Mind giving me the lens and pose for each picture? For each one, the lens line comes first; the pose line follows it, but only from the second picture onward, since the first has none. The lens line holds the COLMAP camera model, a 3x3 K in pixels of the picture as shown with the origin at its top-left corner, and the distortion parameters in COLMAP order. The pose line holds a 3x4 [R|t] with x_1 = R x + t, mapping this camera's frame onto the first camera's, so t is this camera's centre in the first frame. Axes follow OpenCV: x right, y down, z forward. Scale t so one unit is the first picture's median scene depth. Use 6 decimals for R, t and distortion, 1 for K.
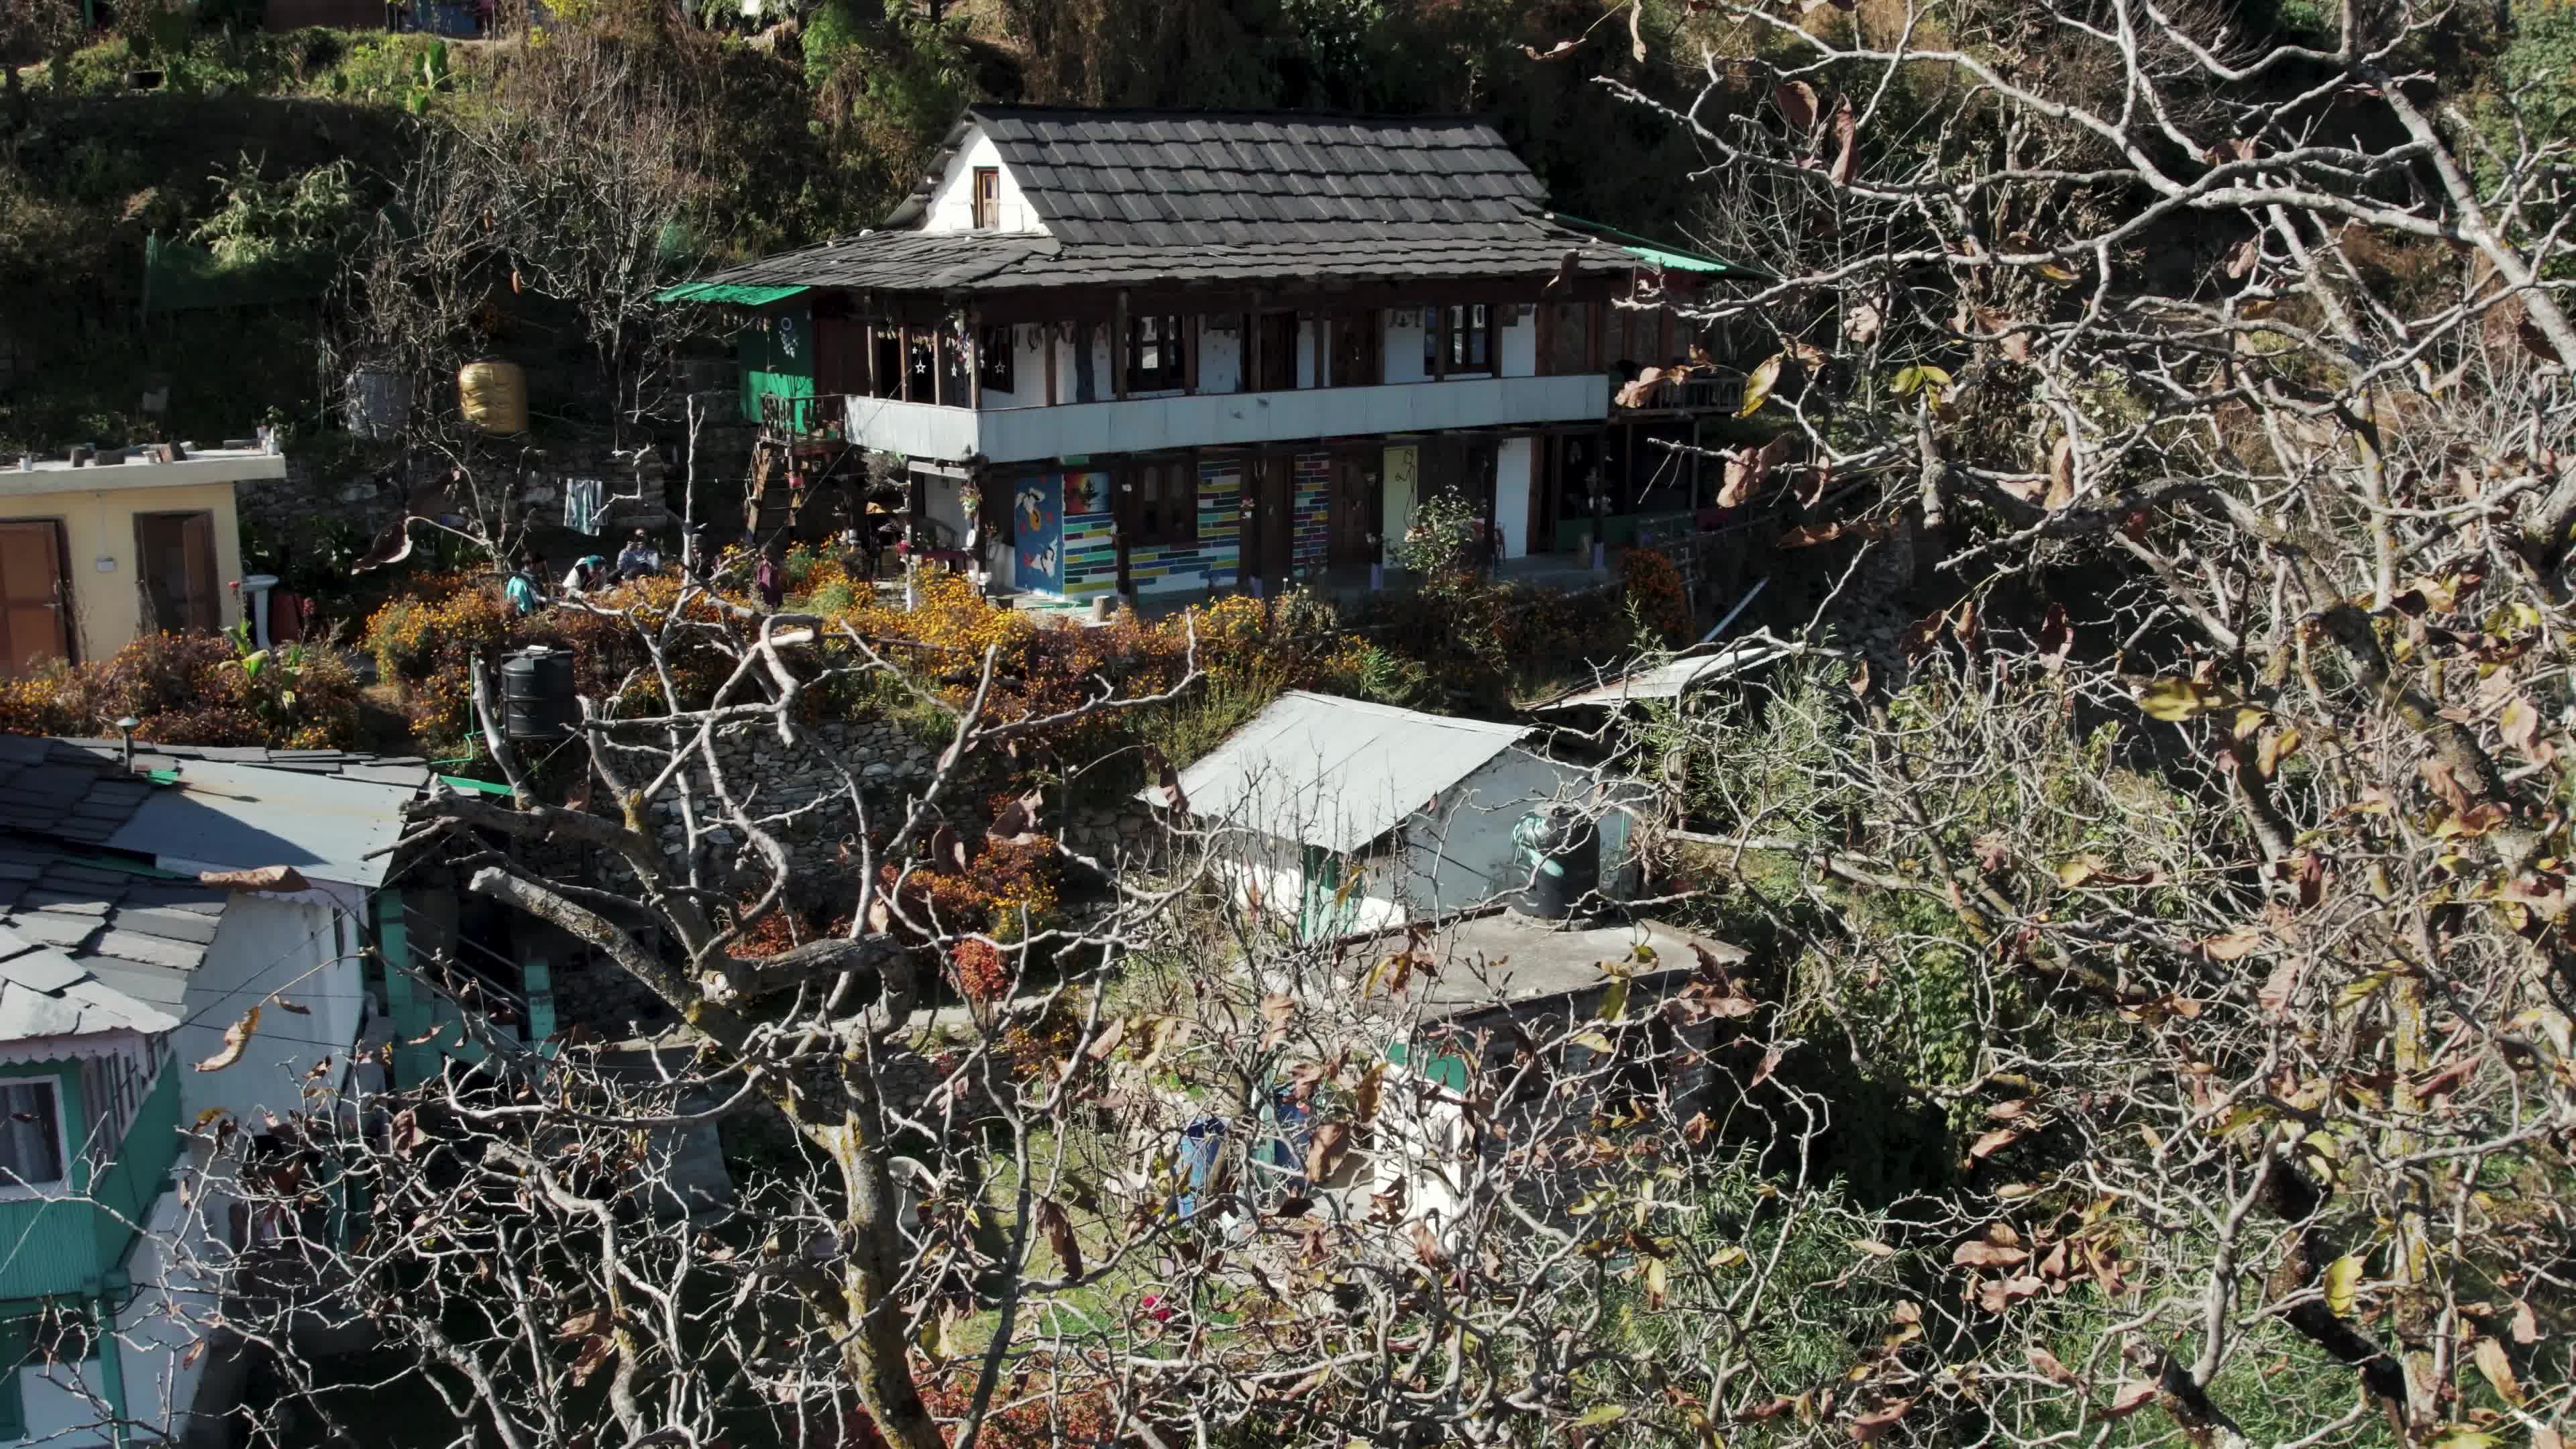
lens RADIAL K [[2471.3, 0, 1288.0], [0, 2471.3, 724.5], [0, 0, 1]] dist [-0.012005, -0.009814]
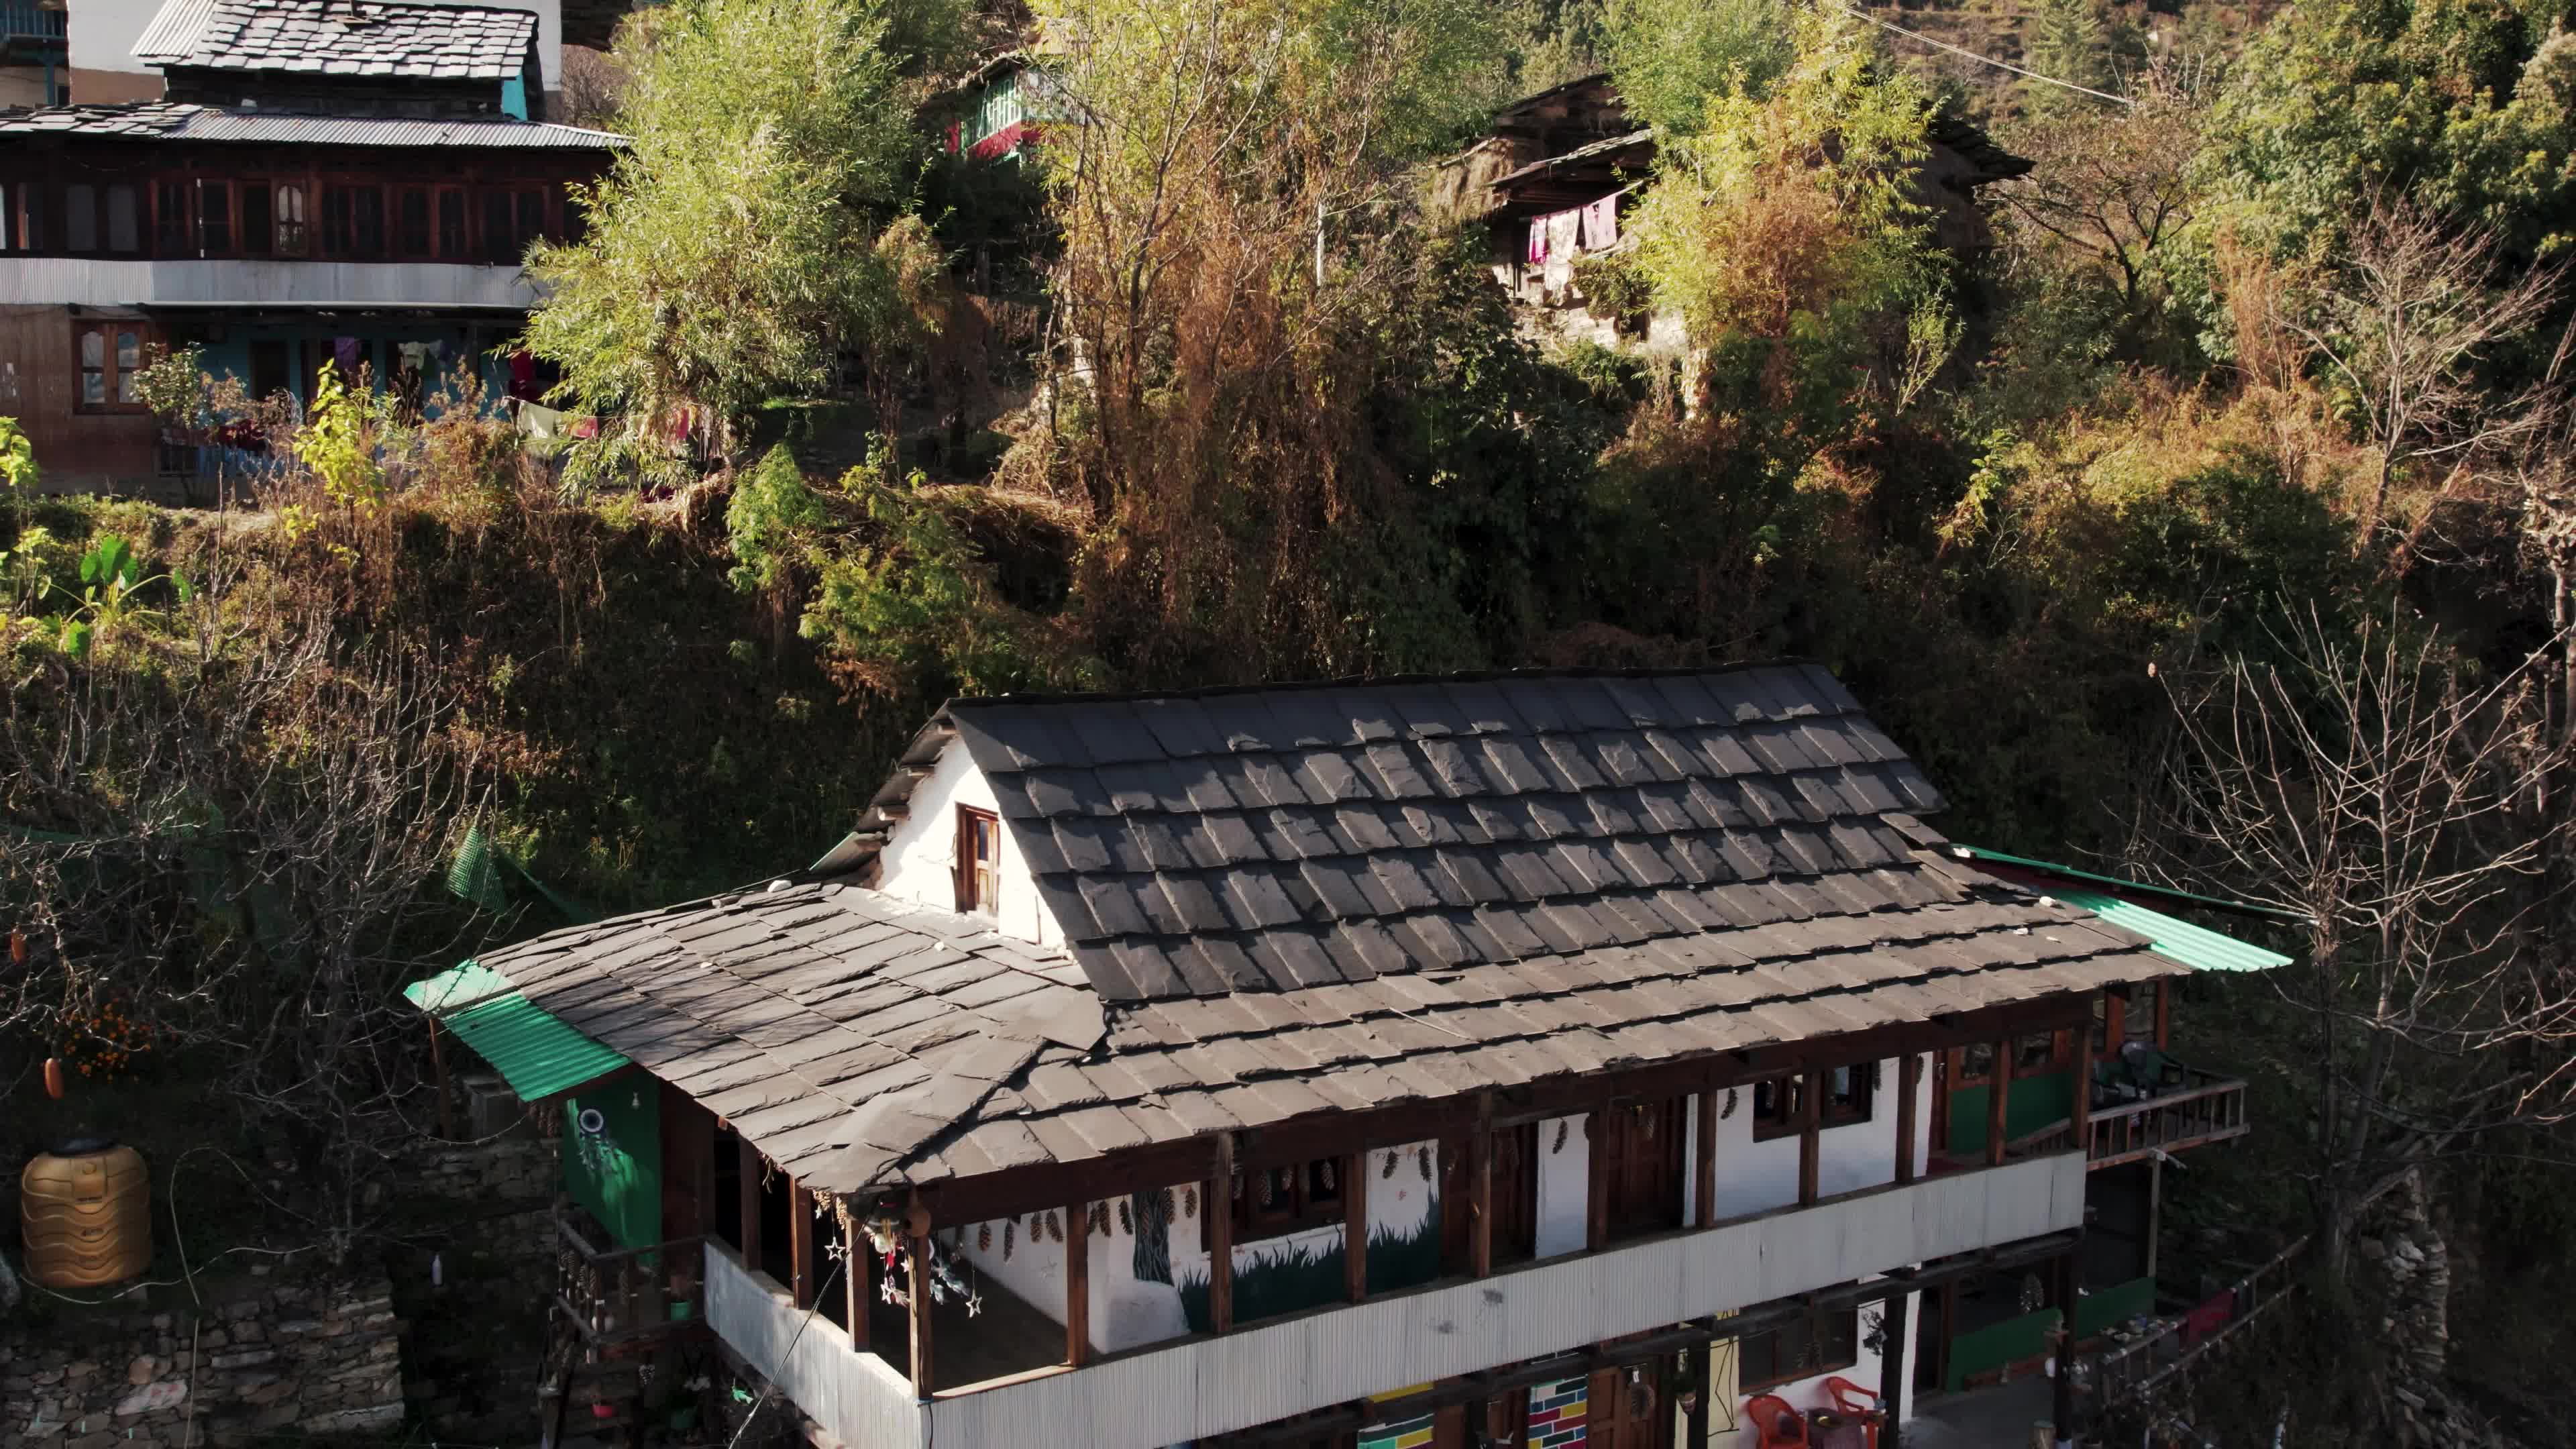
lens RADIAL K [[2341.8, 0, 1288.0], [0, 2341.8, 724.5], [0, 0, 1]] dist [-0.047862, -0.014416]
pose [[0.999495, 0.006091, -0.031176, -0.037523], [-0.009294, 0.994569, -0.103659, -0.191585], [0.030376, 0.103896, 0.994124, 0.485750]]
